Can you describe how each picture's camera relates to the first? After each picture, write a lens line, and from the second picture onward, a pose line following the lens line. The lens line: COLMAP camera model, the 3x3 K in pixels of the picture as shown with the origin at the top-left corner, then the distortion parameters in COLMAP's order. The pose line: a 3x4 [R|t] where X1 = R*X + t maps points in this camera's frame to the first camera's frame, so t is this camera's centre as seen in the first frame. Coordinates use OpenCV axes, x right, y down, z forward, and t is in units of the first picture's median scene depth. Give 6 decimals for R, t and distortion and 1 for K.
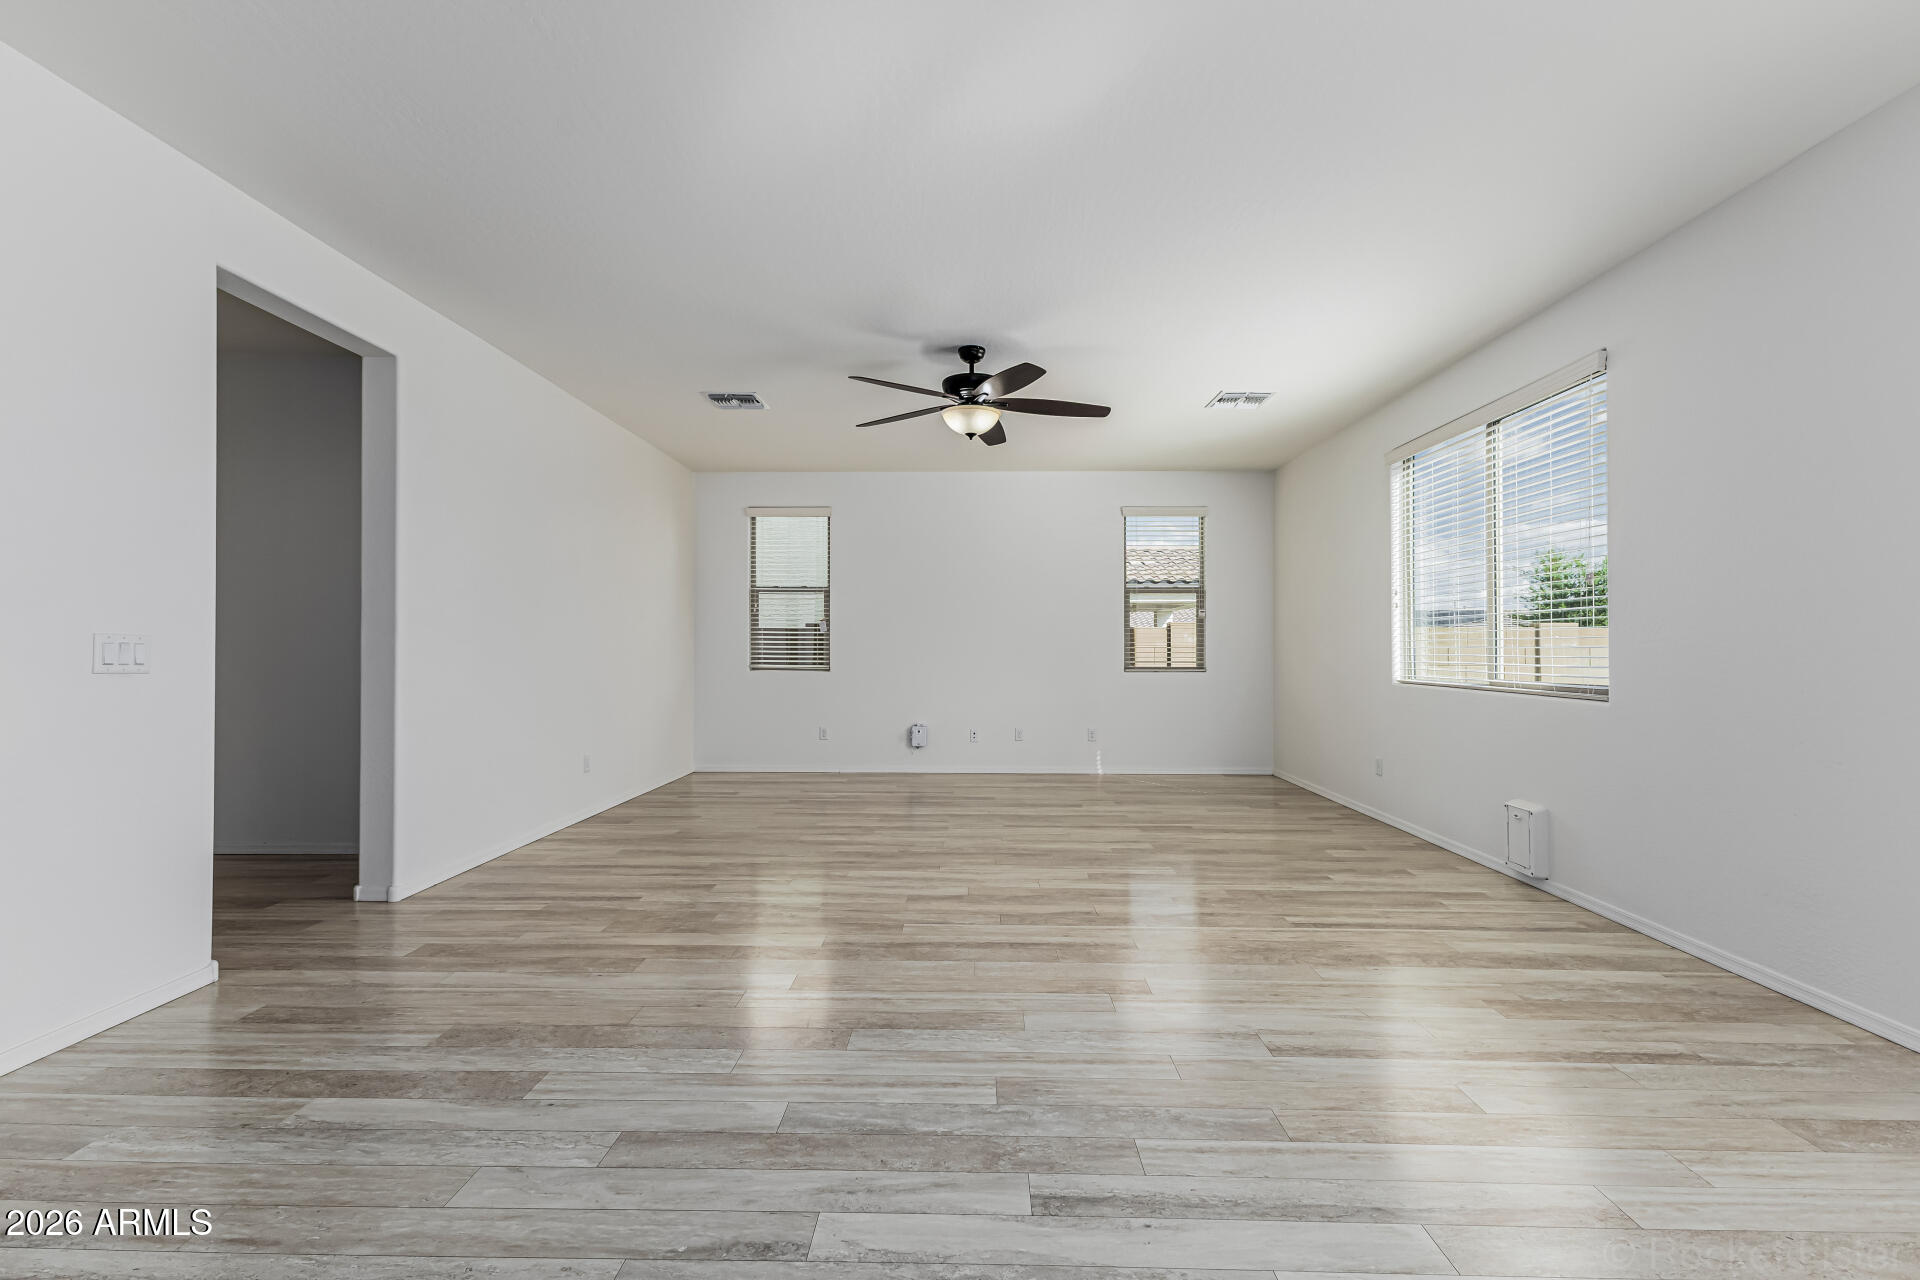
lens RADIAL K [[829.2, 0, 958.4], [0, 829.2, 643.9], [0, 0, 1]] dist [0.014751, -0.004080]
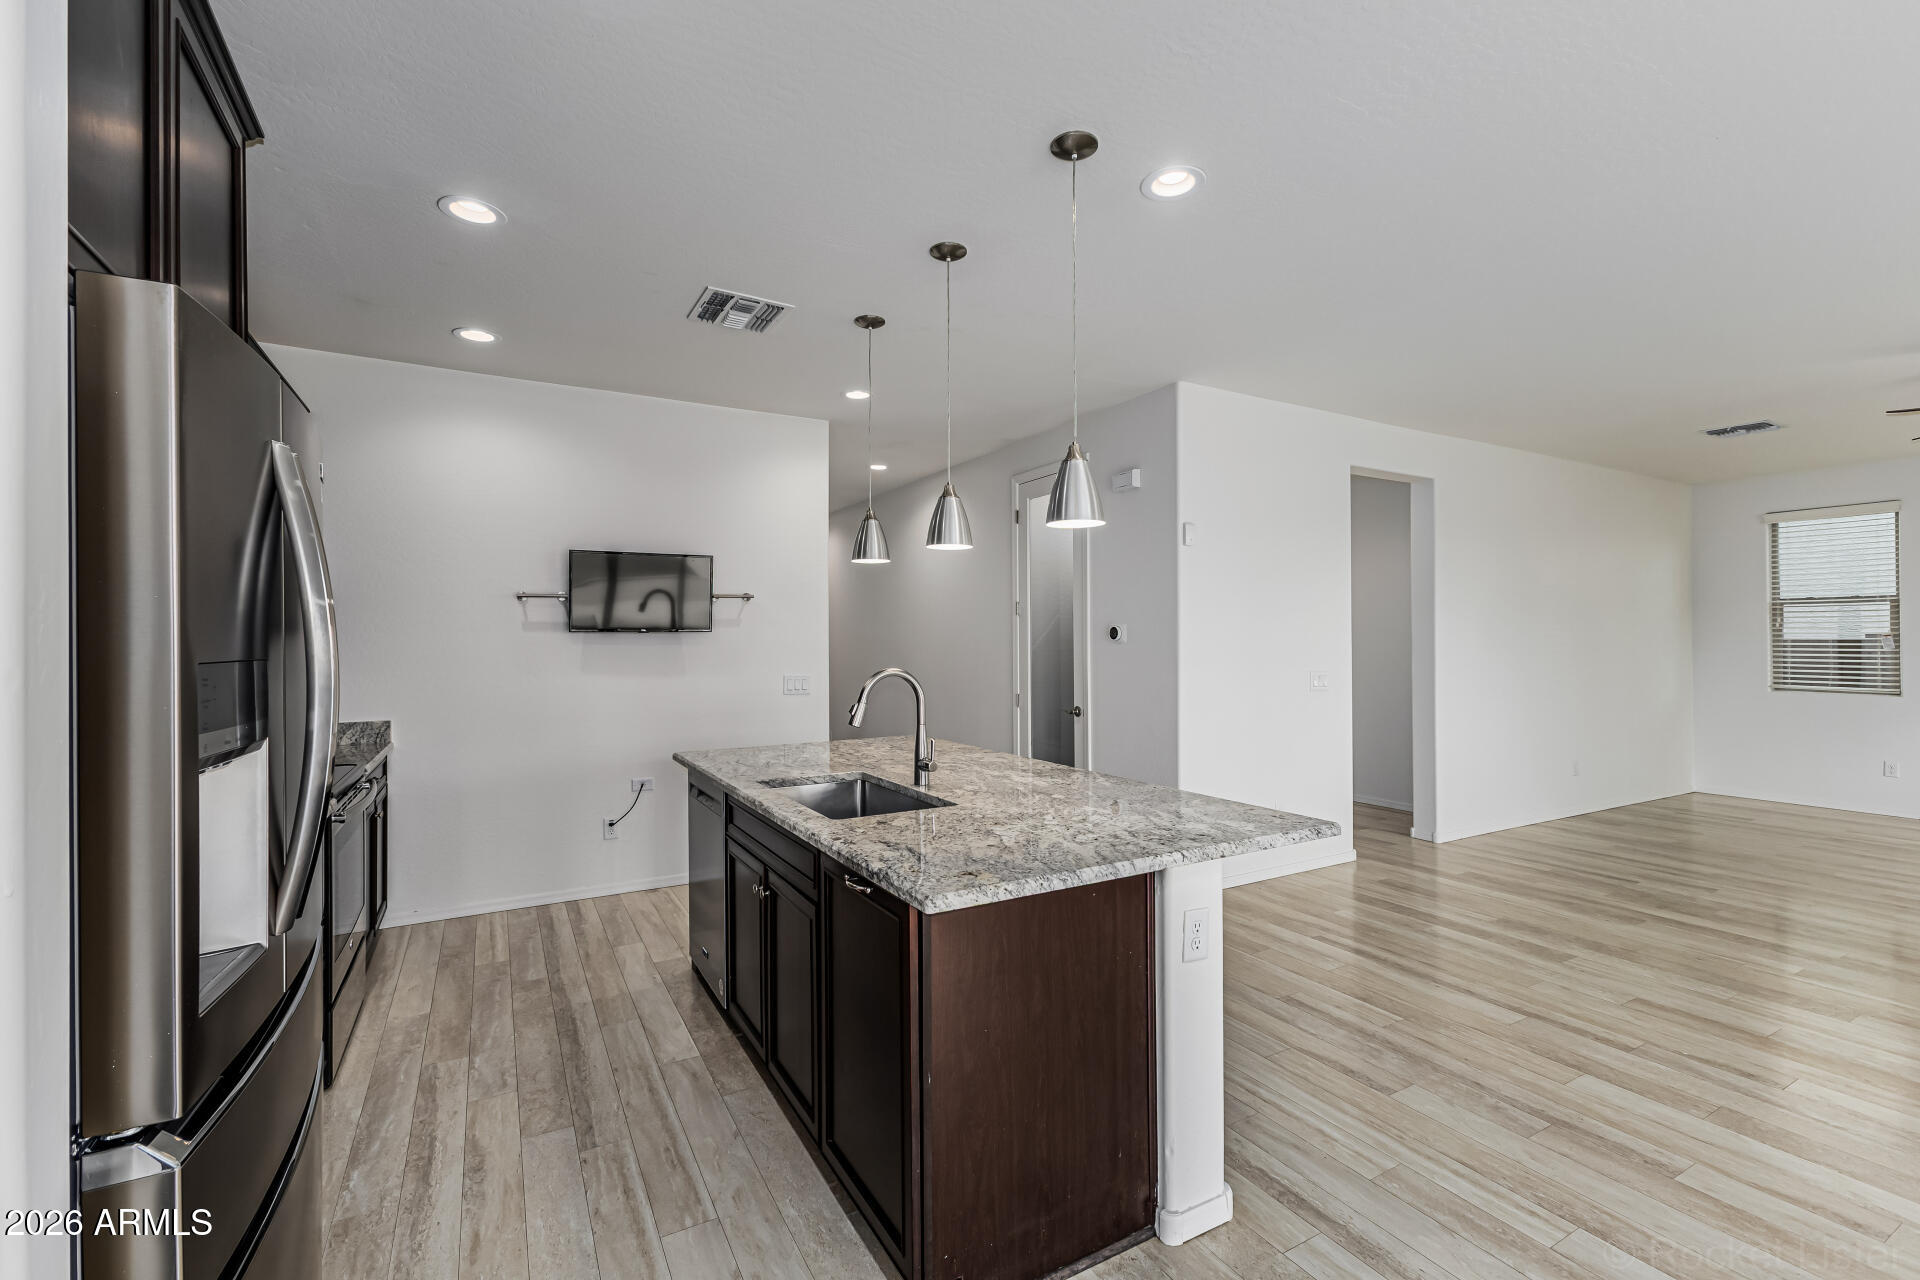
lens RADIAL K [[826.2, 0, 956.2], [0, 826.2, 638.2], [0, 0, 1]] dist [0.011684, -0.001361]
pose [[0.511646, -0.006865, -0.859169, 0.169079], [0.007888, 0.999963, -0.003292, -0.062438], [0.859160, -0.005093, 0.511682, -0.513993]]
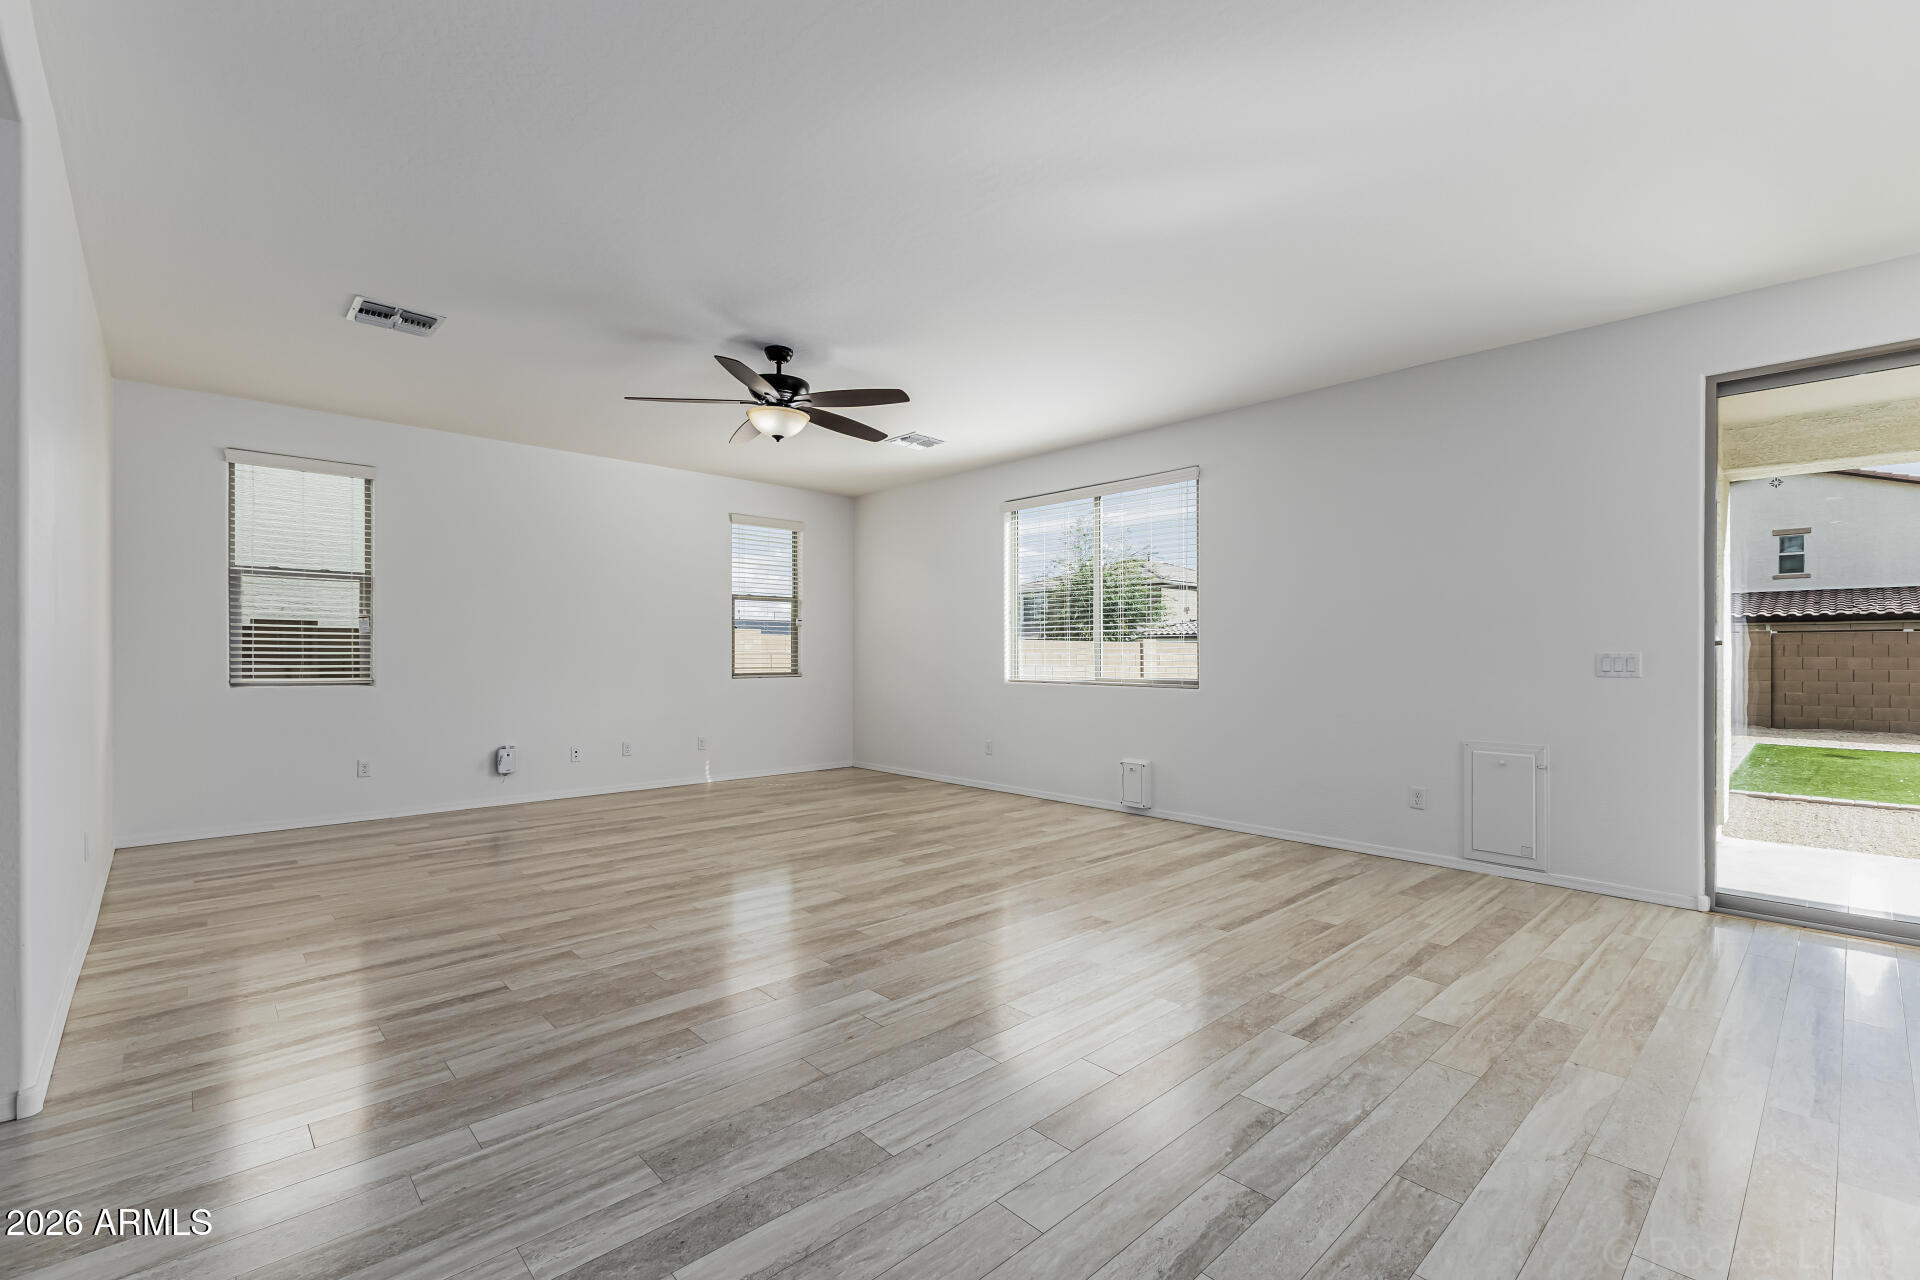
lens RADIAL K [[834.9, 0, 960.0], [0, 834.9, 655.0], [0, 0, 1]] dist [0.011944, 0.000196]
pose [[0.713684, -0.000474, 0.700468, -0.638995], [-0.004451, 0.999977, 0.005212, -0.001450], [-0.700454, -0.006838, 0.713665, 0.176114]]
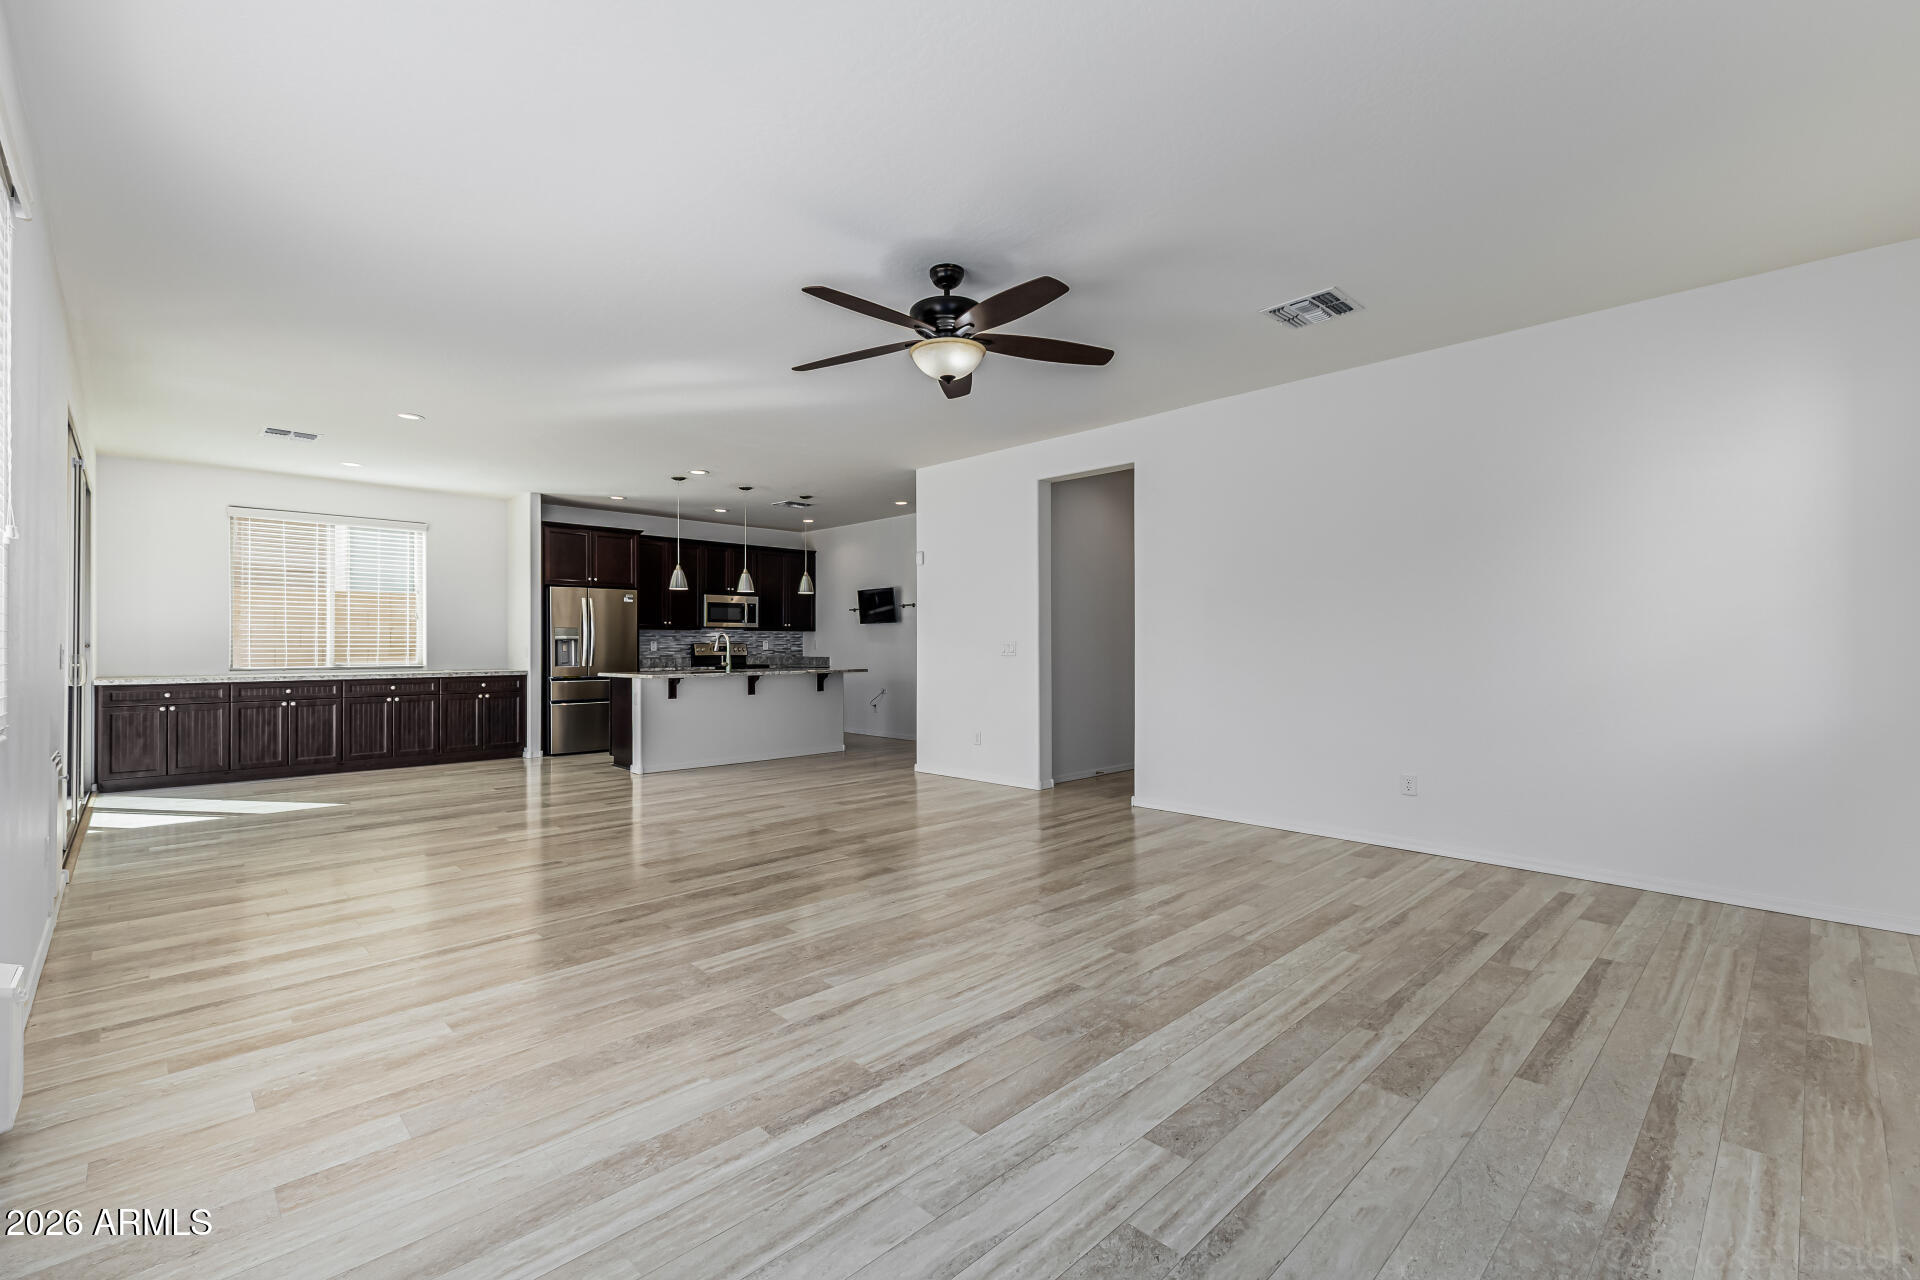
lens RADIAL K [[826.2, 0, 956.2], [0, 826.2, 638.2], [0, 0, 1]] dist [0.011684, -0.001361]
pose [[-0.701507, -0.004904, -0.712646, 0.700464], [0.004795, 0.999921, -0.011601, 0.007316], [0.712647, -0.011555, -0.701428, 1.905444]]
